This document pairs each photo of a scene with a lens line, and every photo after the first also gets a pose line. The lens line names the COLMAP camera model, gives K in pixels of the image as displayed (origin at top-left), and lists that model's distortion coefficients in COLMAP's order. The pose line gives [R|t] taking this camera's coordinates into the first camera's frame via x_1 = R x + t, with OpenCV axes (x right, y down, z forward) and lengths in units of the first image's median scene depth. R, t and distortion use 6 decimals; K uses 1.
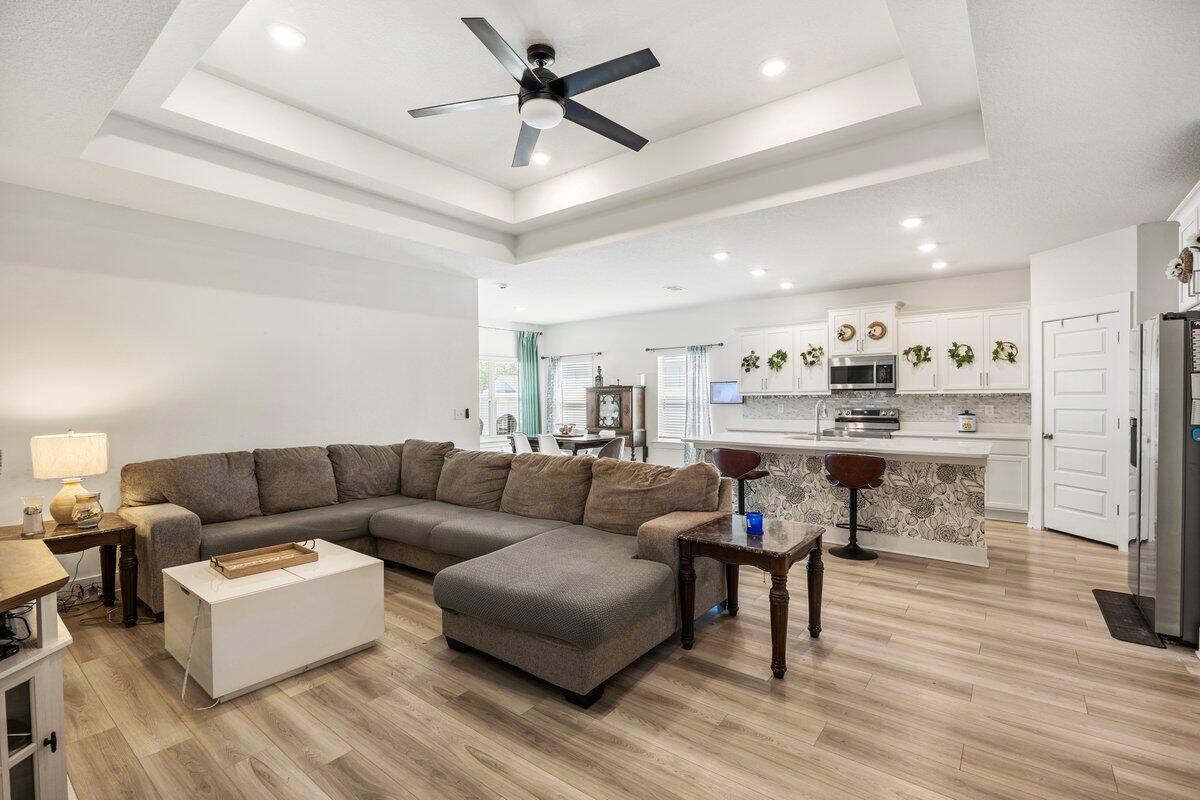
lens RADIAL K [[534.7, 0, 604.6], [0, 534.7, 401.6], [0, 0, 1]] dist [-0.004616, -0.000242]
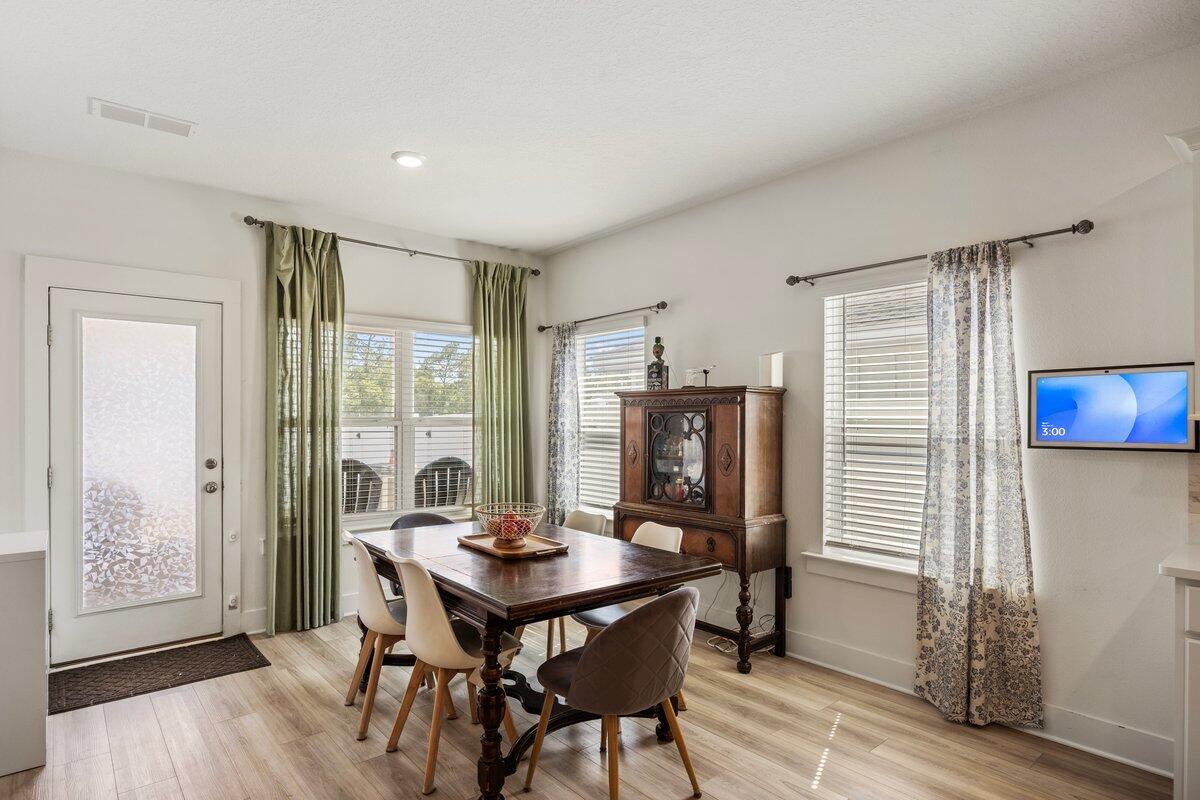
lens RADIAL K [[641.9, 0, 594.7], [0, 641.9, 420.0], [0, 0, 1]] dist [-0.004329, 0.000330]
pose [[0.978019, 0.010870, -0.208233, 0.057731], [-0.012315, 0.999908, -0.005645, -0.007371], [0.208152, 0.008085, 0.978063, 0.776713]]
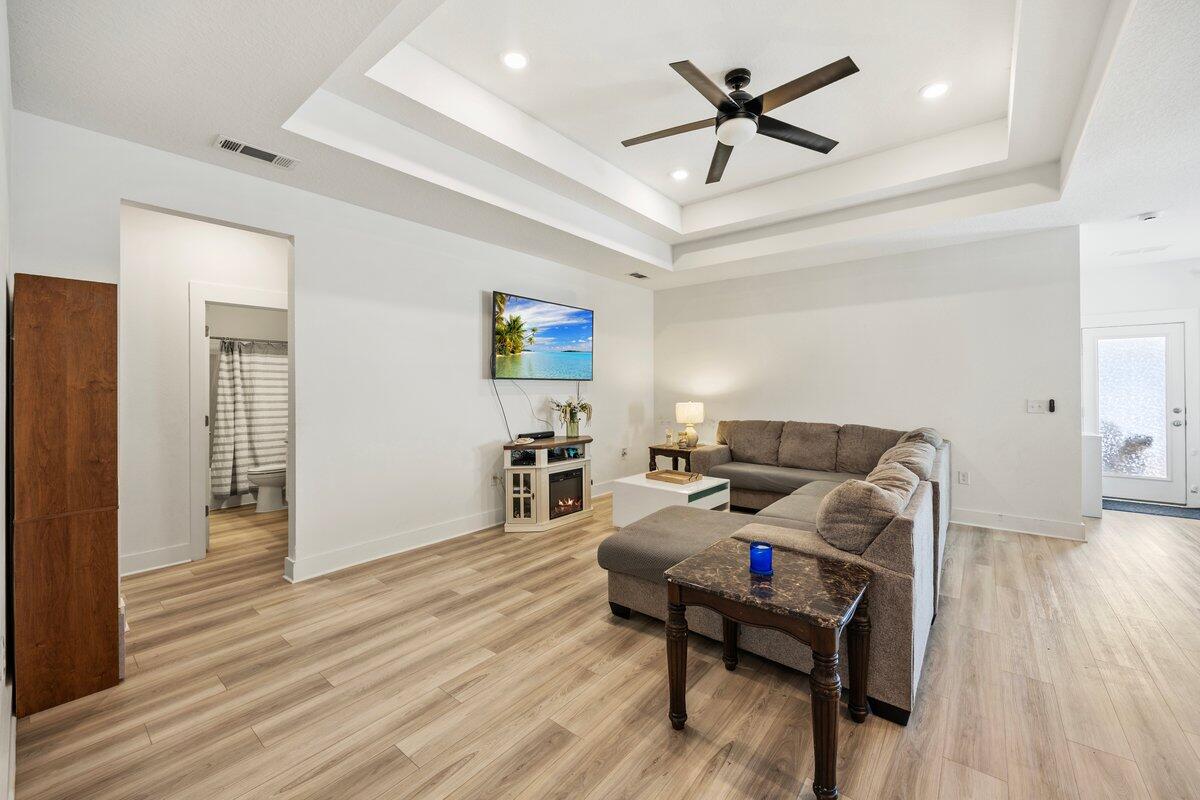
lens RADIAL K [[474.1, 0, 615.5], [0, 474.1, 386.6], [0, 0, 1]] dist [0.002467, 0.000159]
pose [[-0.003760, 0.005225, -0.999979, 0.394588], [-0.006716, 0.999964, 0.005251, -0.004479], [0.999970, 0.006736, -0.003725, 0.337983]]
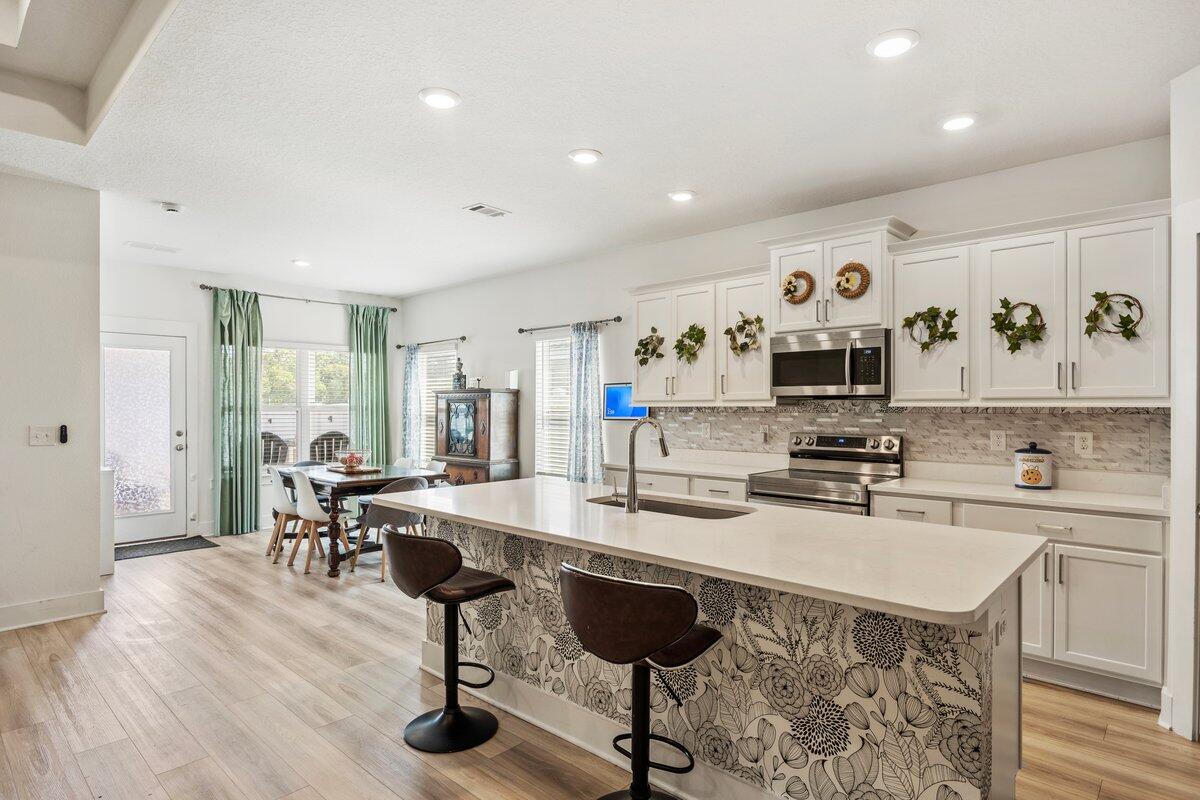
lens RADIAL K [[641.9, 0, 596.0], [0, 641.9, 409.7], [0, 0, 1]] dist [-0.004329, 0.000330]
pose [[0.995697, 0.010690, -0.092047, 0.315046], [-0.011061, 0.999933, -0.003529, -0.005908], [0.092003, 0.004532, 0.995748, 0.362706]]
